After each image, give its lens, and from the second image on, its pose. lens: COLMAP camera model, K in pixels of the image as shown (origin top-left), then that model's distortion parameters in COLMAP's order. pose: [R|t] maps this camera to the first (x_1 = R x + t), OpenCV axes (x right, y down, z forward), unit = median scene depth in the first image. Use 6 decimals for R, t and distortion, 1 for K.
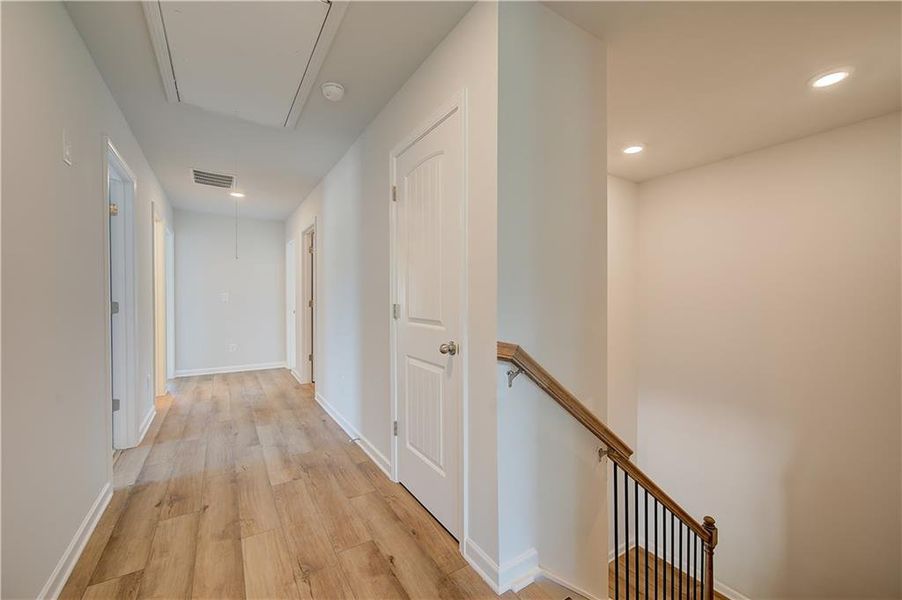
lens RADIAL K [[359.0, 0, 451.0], [0, 359.0, 300.0], [0, 0, 1]] dist [0.009938, -0.004961]
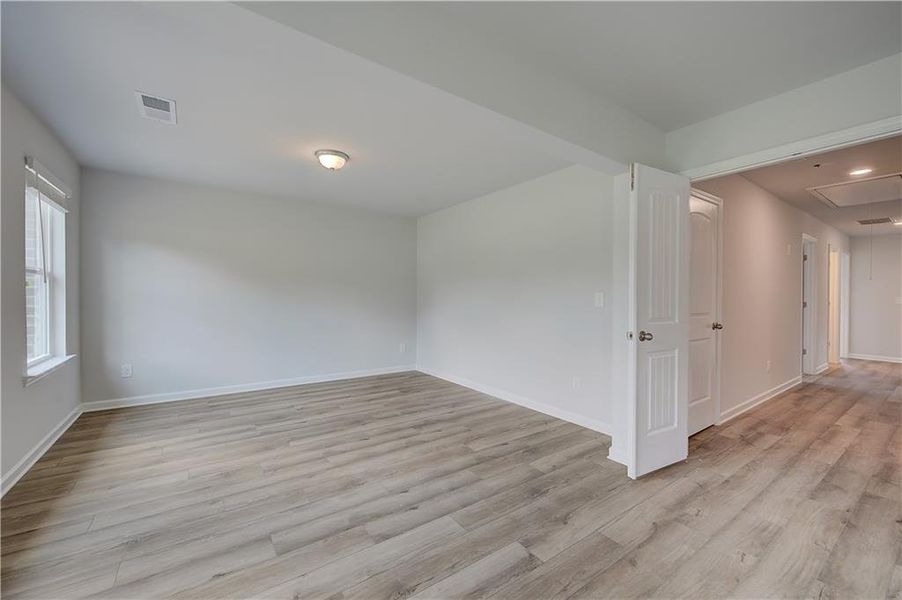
lens RADIAL K [[361.1, 0, 455.1], [0, 361.1, 300.0], [0, 0, 1]] dist [0.001123, -0.000506]
pose [[0.044063, 0.005496, -0.999014, 0.708089], [-0.014284, 0.999886, 0.004870, 0.006260], [0.998927, 0.014056, 0.044137, -0.739312]]
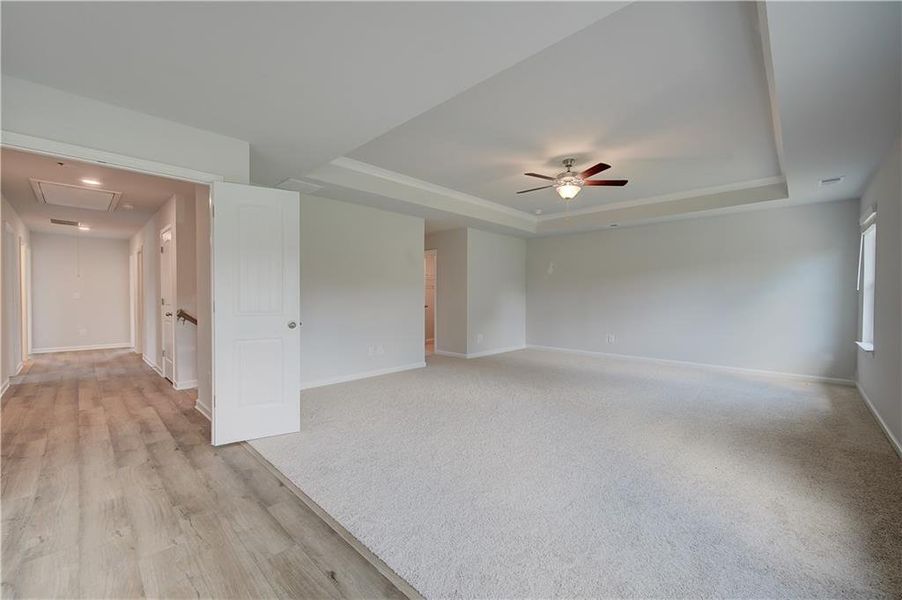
lens RADIAL K [[361.1, 0, 455.1], [0, 361.1, 300.0], [0, 0, 1]] dist [0.001123, -0.000506]
pose [[0.971591, -0.003471, 0.236643, 0.610032], [0.002608, 0.999989, 0.003957, 0.008277], [-0.236654, -0.003227, 0.971589, -0.919597]]
